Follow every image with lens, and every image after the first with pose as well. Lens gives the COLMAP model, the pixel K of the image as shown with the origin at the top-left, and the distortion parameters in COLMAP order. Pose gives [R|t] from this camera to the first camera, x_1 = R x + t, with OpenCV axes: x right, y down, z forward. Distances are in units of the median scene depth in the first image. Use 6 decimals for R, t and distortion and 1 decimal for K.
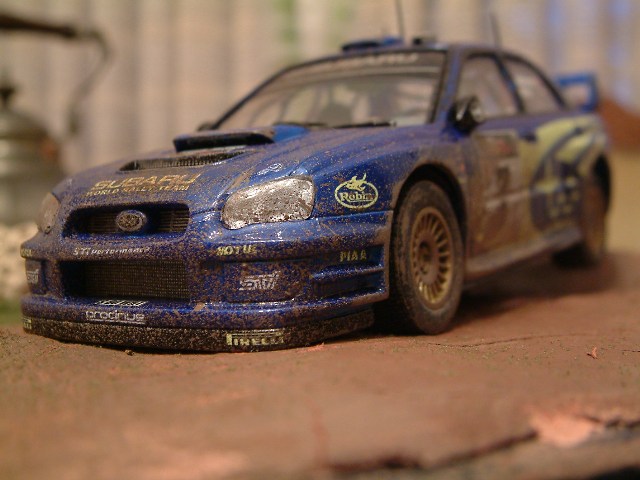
lens RADIAL K [[858.9, 0, 320.0], [0, 858.9, 240.0], [0, 0, 1]] dist [-0.010136, -0.012406]
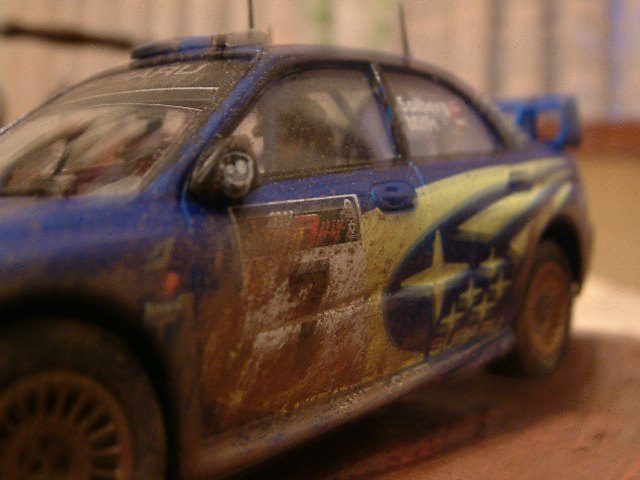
lens RADIAL K [[738.2, 0, 319.5], [0, 738.2, 251.0], [0, 0, 1]] dist [-0.215808, 0.005894]
pose [[0.987232, 0.032913, -0.155851, 0.342947], [-0.028585, 0.999143, 0.029931, -0.125846], [0.156702, -0.025094, 0.987327, 0.603576]]
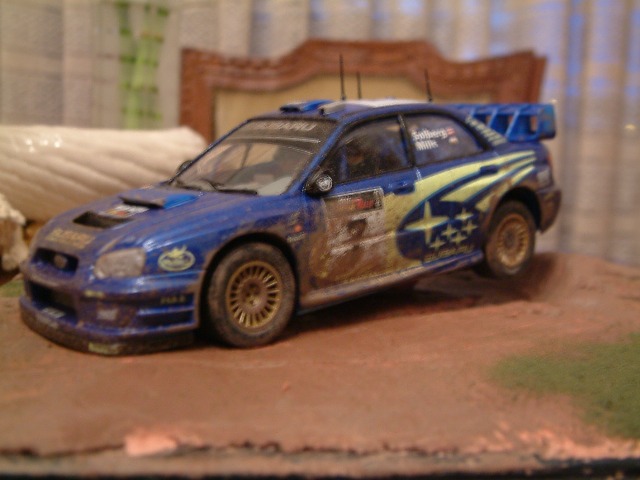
lens RADIAL K [[858.9, 0, 320.0], [0, 858.9, 240.0], [0, 0, 1]] dist [-0.010136, -0.012406]
pose [[0.940520, 0.075444, -0.331256, 0.698057], [-0.030299, 0.989773, 0.139396, -0.274947], [0.338385, -0.121068, 0.933187, -0.303436]]
